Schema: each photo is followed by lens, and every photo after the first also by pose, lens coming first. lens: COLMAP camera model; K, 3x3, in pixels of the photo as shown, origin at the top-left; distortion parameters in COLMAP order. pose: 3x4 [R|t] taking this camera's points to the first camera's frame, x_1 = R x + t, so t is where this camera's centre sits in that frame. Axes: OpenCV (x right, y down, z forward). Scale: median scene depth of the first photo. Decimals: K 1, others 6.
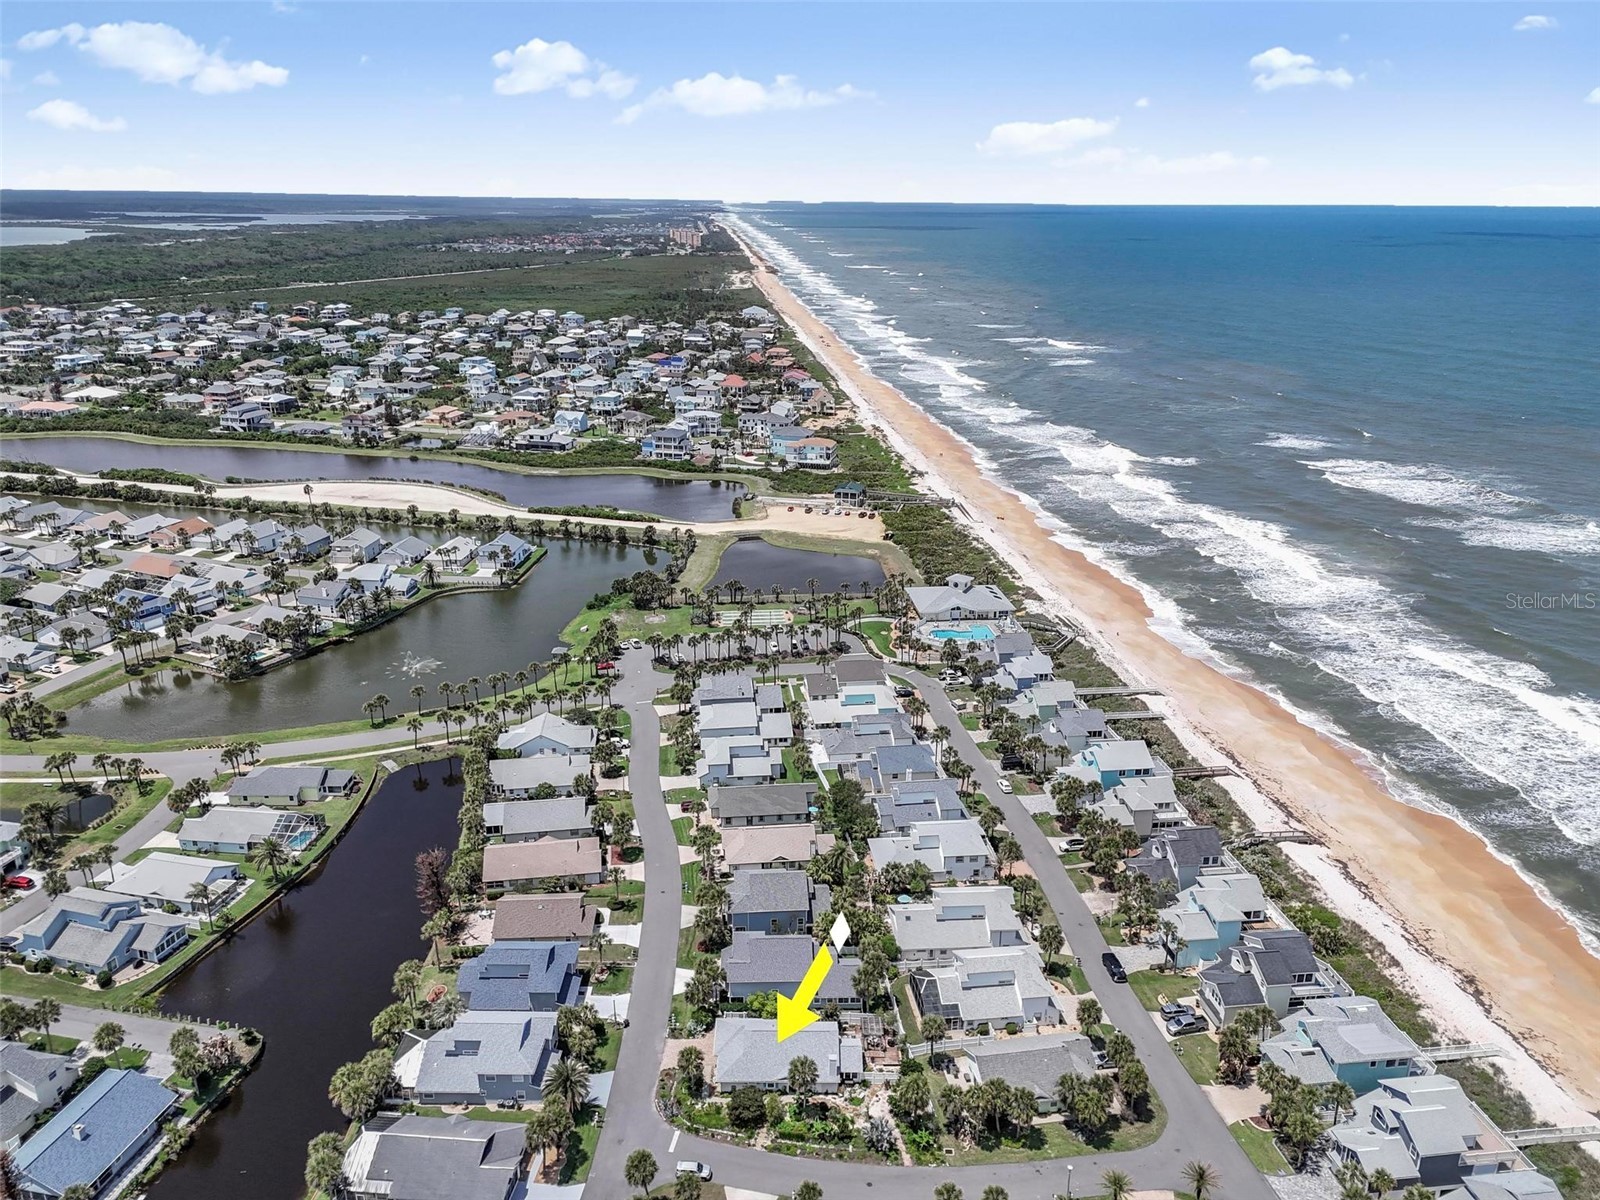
lens RADIAL K [[1174.3, 0, 799.2], [0, 1174.3, 599.5], [0, 0, 1]] dist [0.080436, -0.074474]
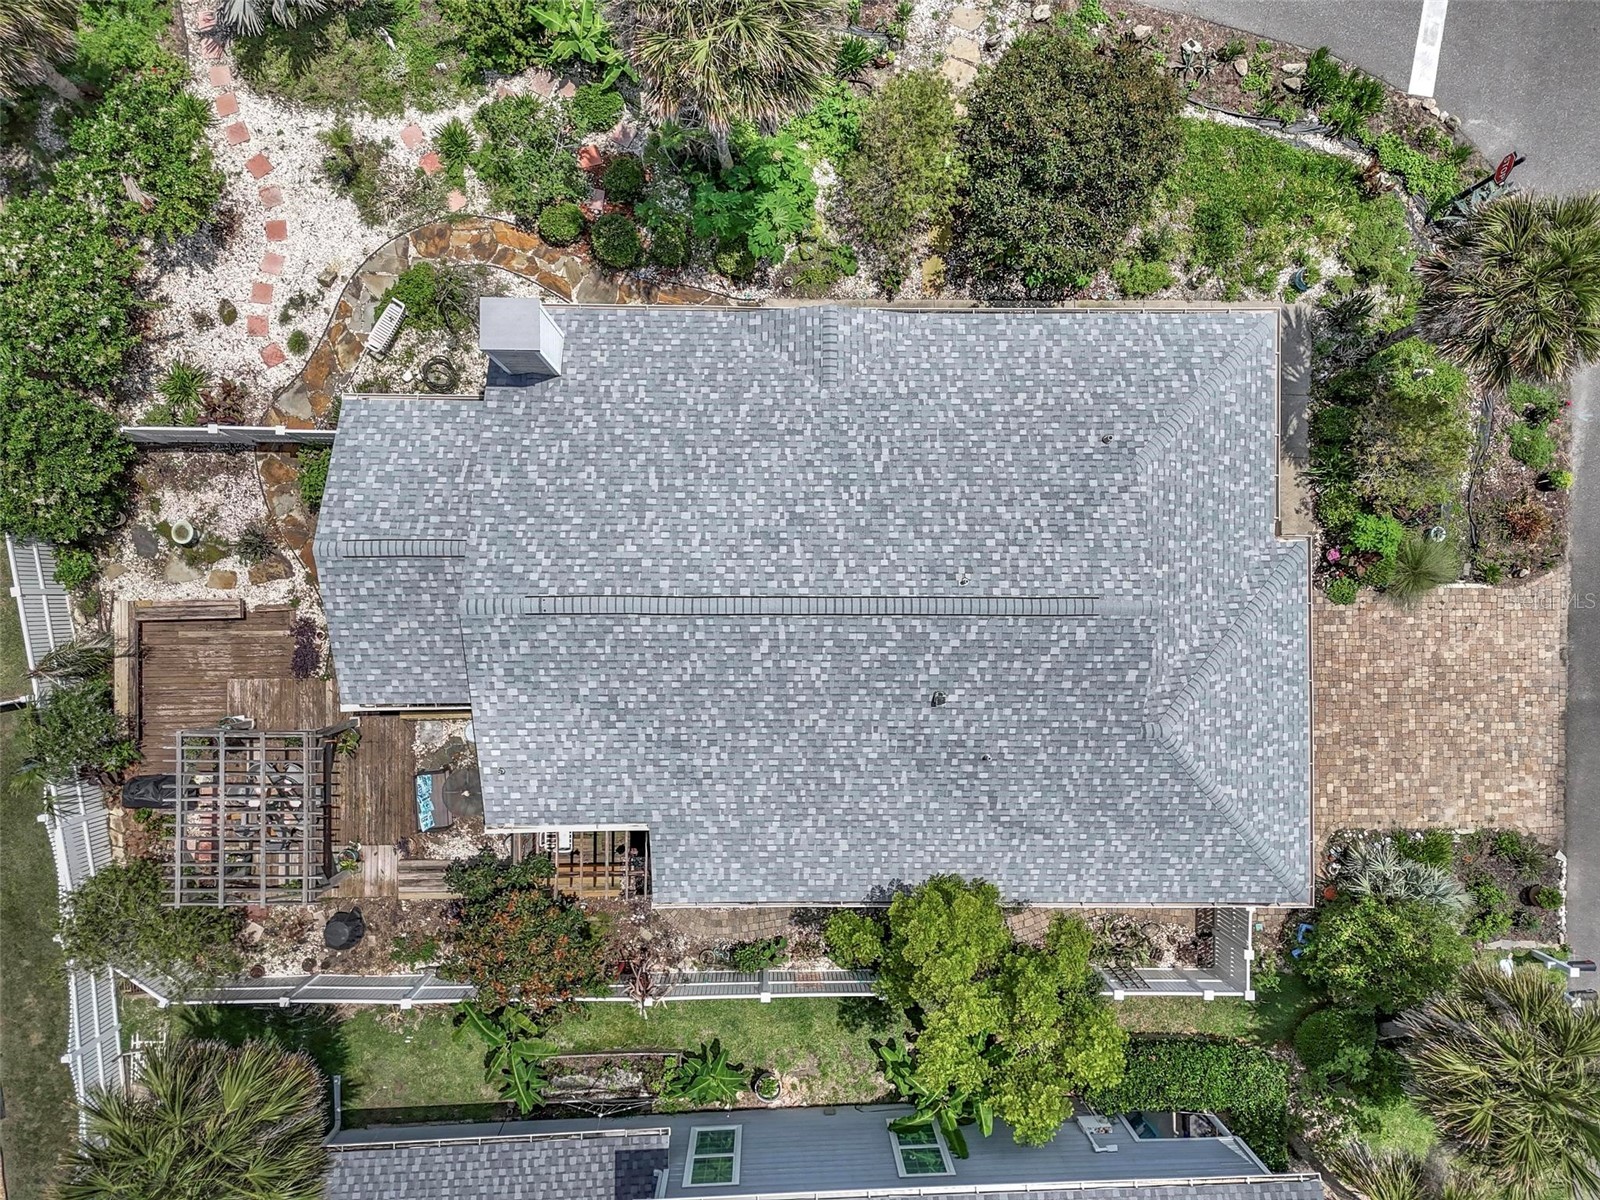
lens RADIAL K [[1174.3, 0, 799.2], [0, 1174.3, 599.5], [0, 0, 1]] dist [0.080436, -0.074474]
pose [[-0.999366, -0.005727, -0.035131, -0.000414], [-0.031565, -0.313576, 0.949038, 0.175026], [-0.016451, 0.949546, 0.313197, 0.709172]]
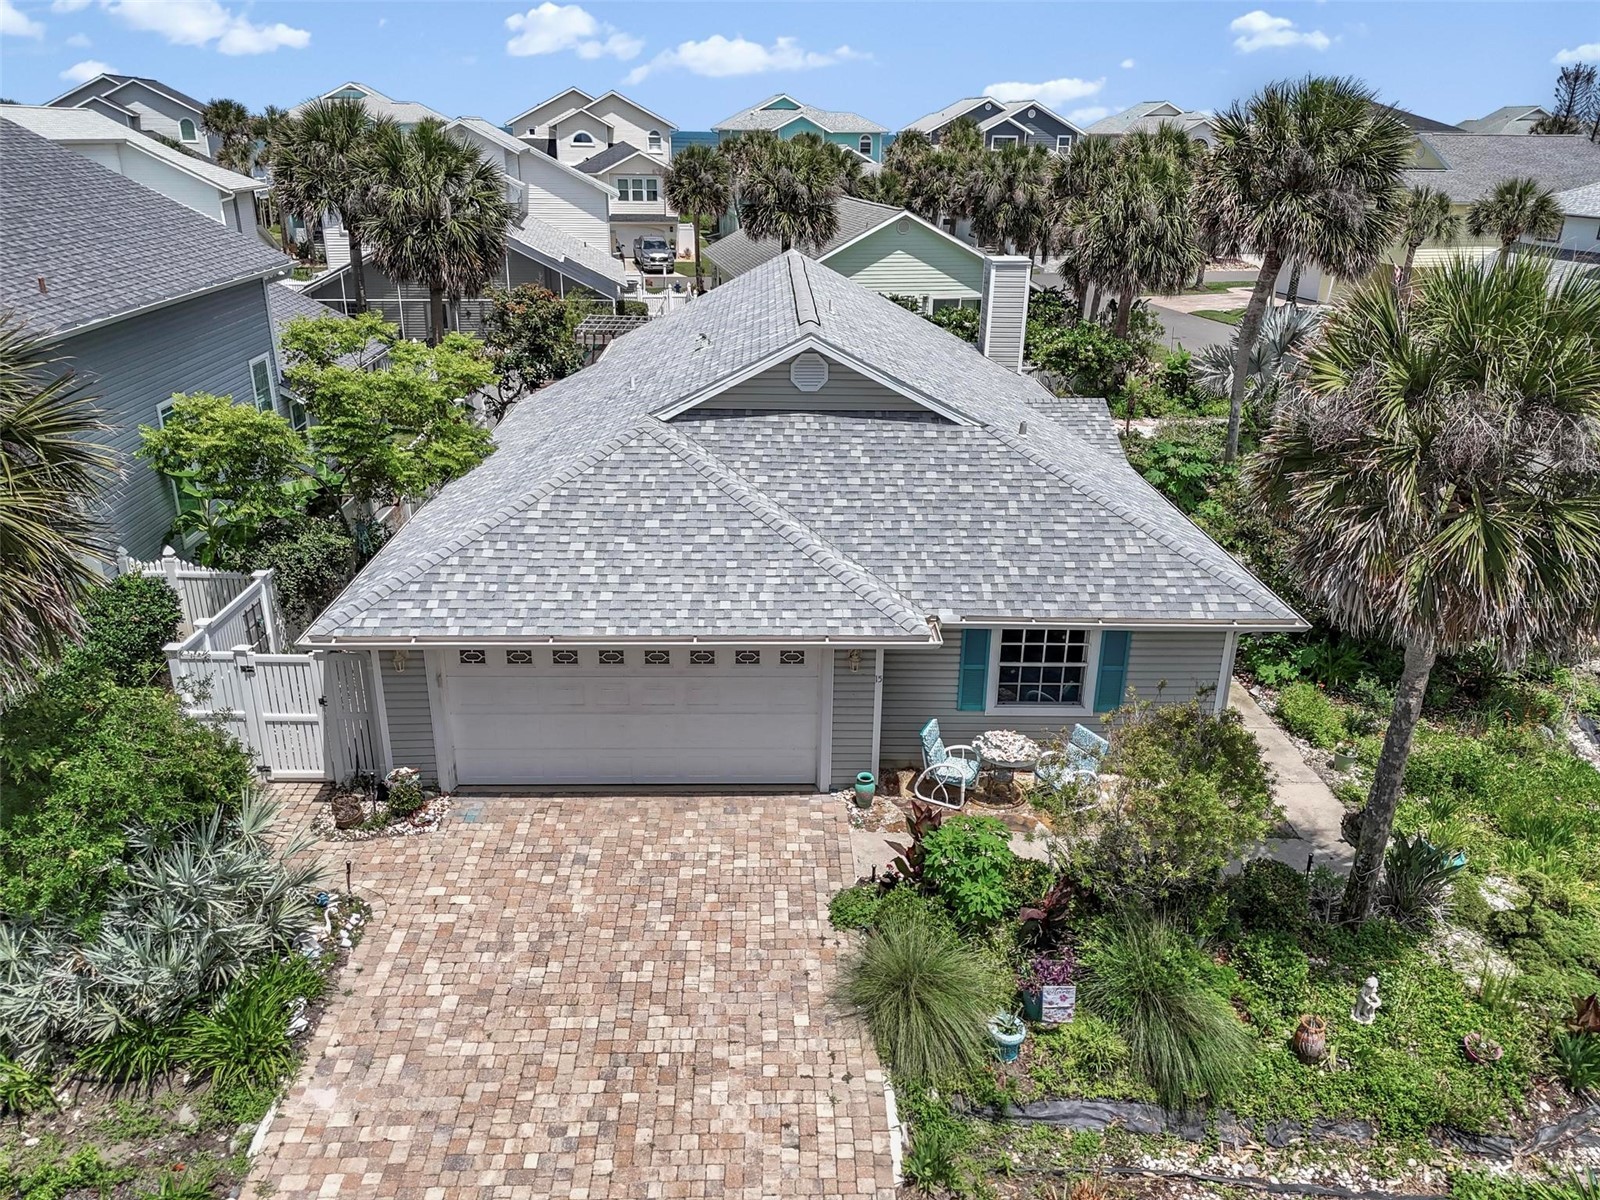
lens RADIAL K [[1181.3, 0, 798.8], [0, 1181.3, 595.5], [0, 0, 1]] dist [0.073204, -0.059573]
pose [[-0.022116, -0.371749, 0.928070, -0.114175], [0.307681, 0.880711, 0.360111, 0.255370], [-0.951233, 0.293514, 0.094902, 0.739050]]
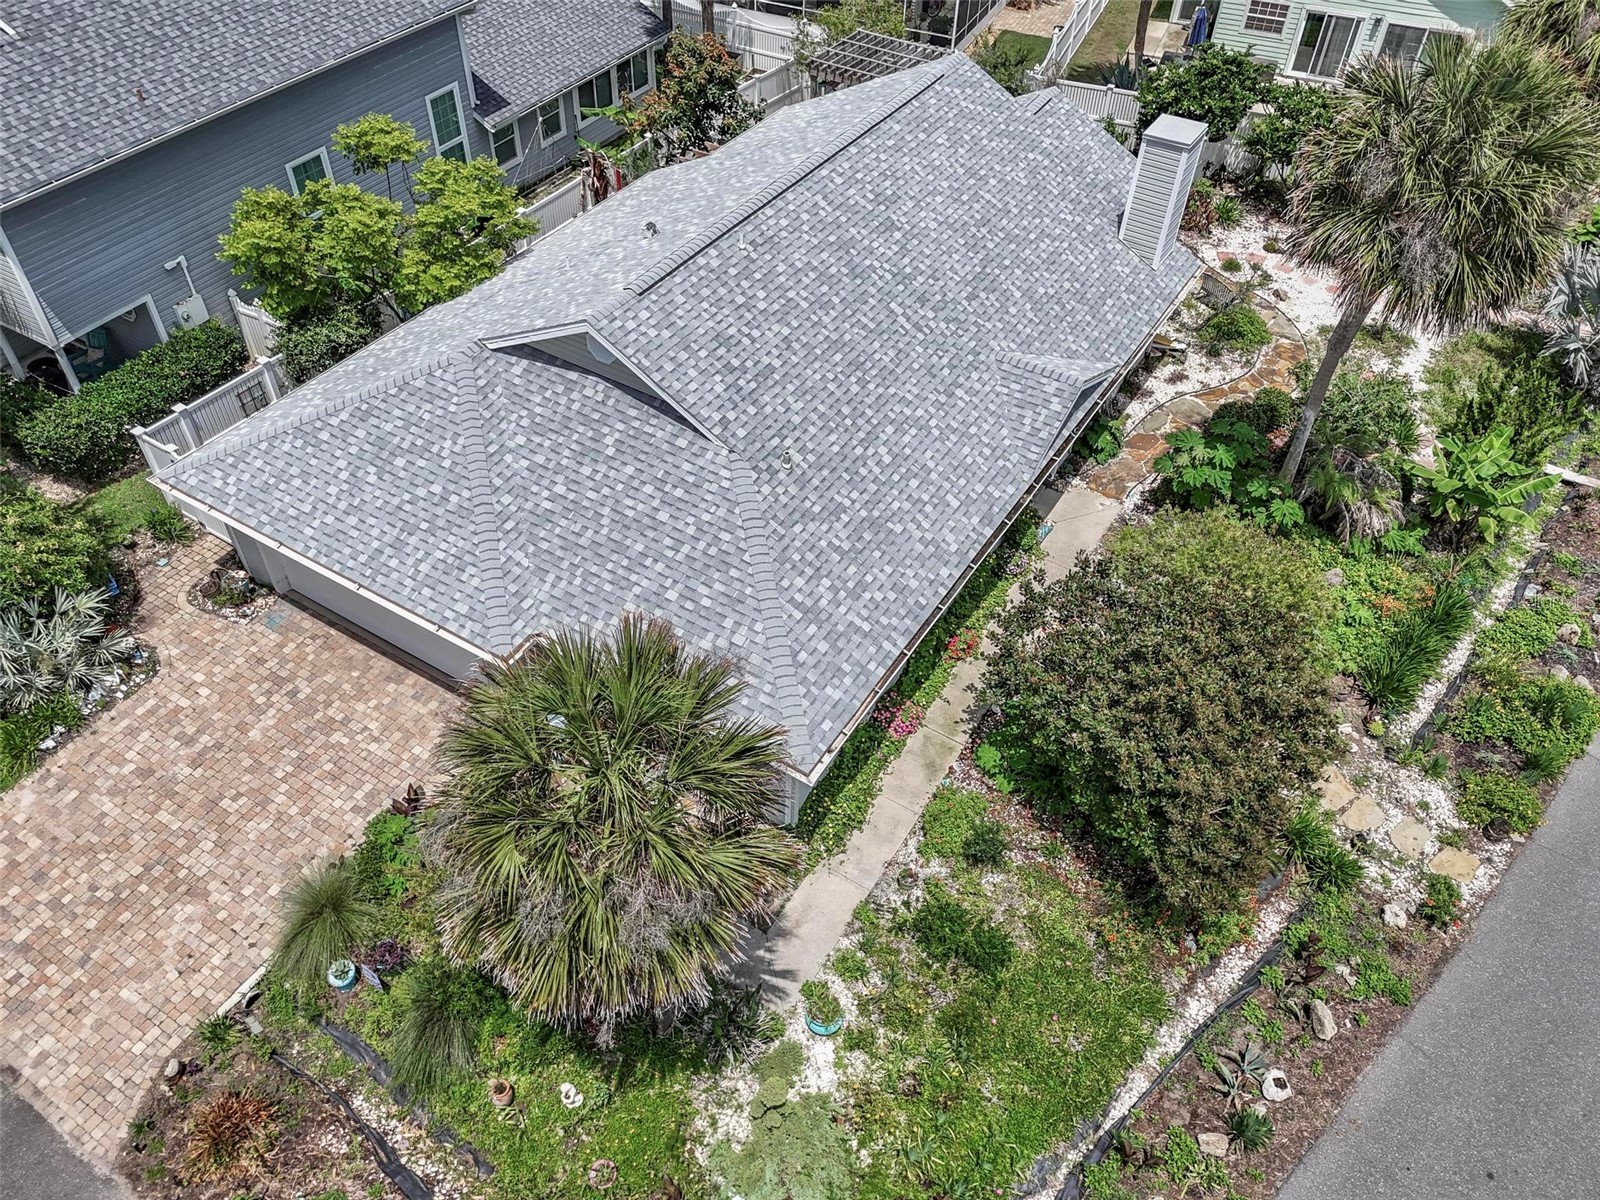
lens RADIAL K [[1170.0, 0, 798.6], [0, 1170.0, 605.3], [0, 0, 1]] dist [0.076457, -0.069061]
pose [[0.531710, -0.599548, 0.598185, -0.087460], [0.254937, 0.786846, 0.562033, 0.241990], [-0.807646, -0.146339, 0.571221, 0.678853]]
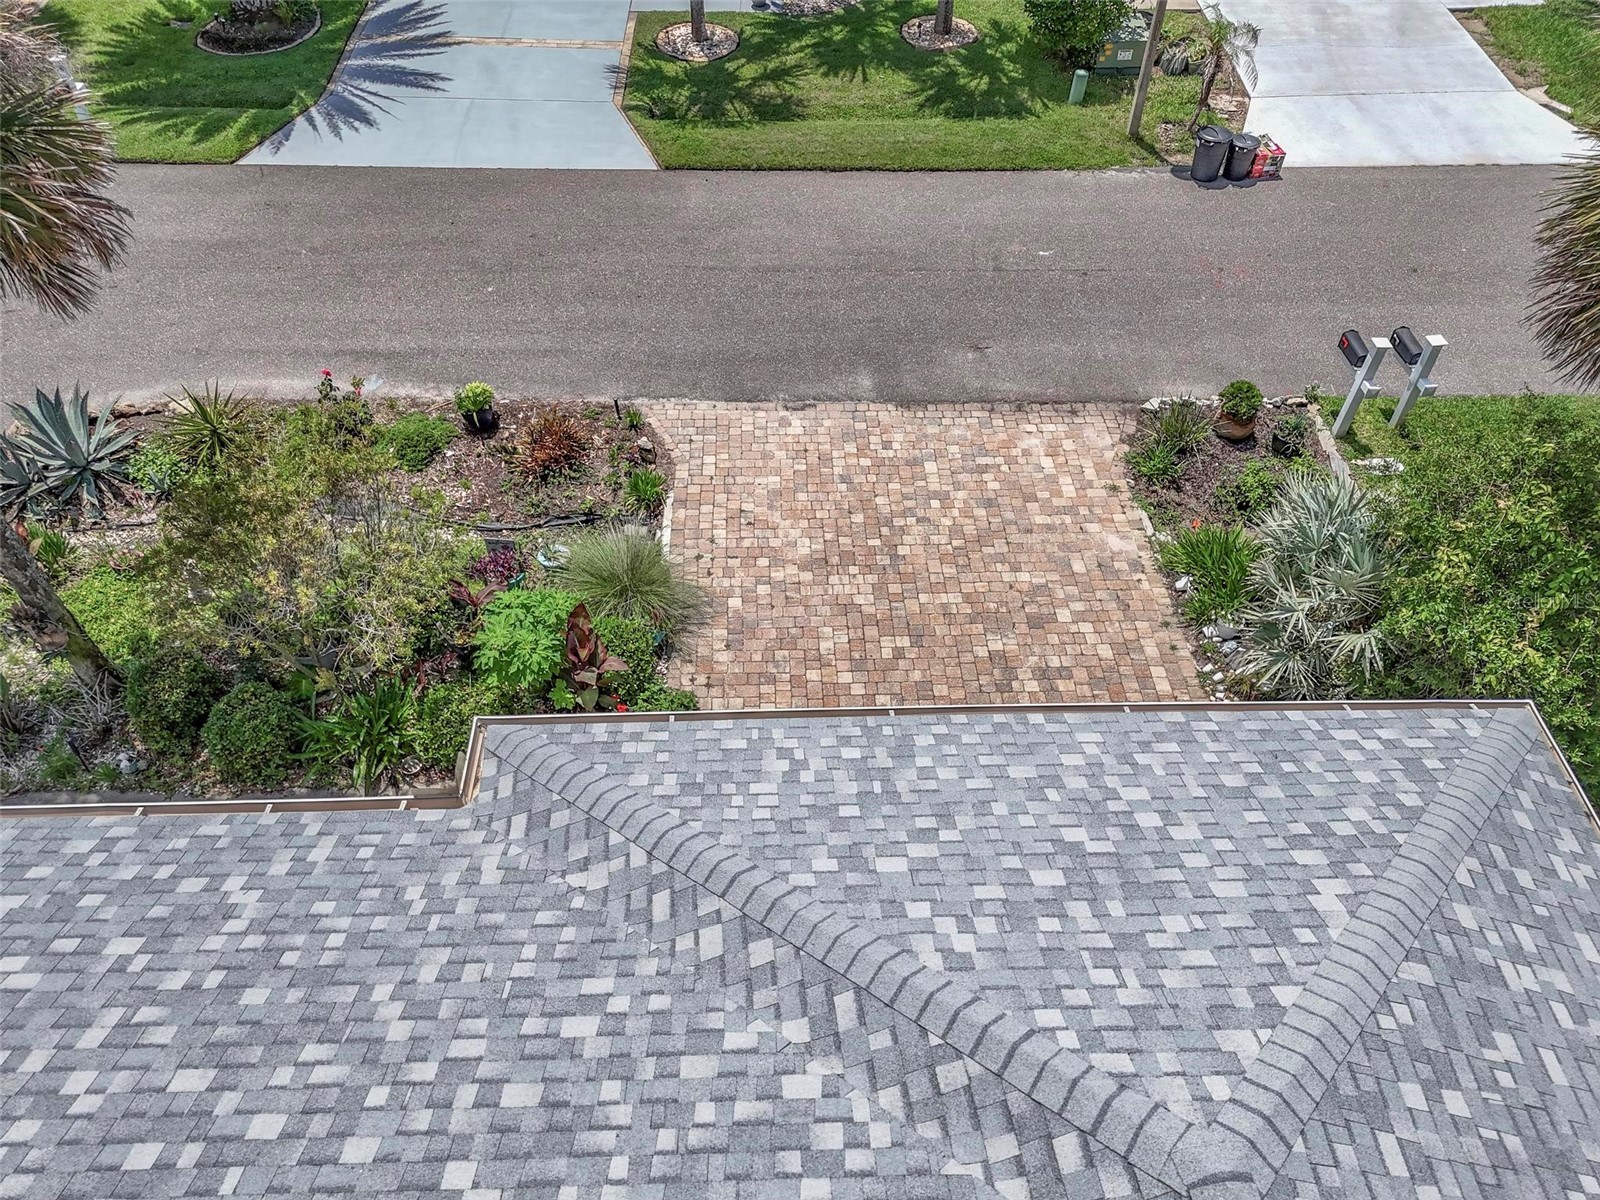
lens RADIAL K [[1163.7, 0, 795.7], [0, 1163.7, 607.5], [0, 0, 1]] dist [0.101775, -0.122474]
pose [[0.027141, 0.734747, -0.677798, -0.029603], [-0.333496, 0.645857, 0.686767, 0.251345], [0.942361, 0.207404, 0.262565, 0.737460]]
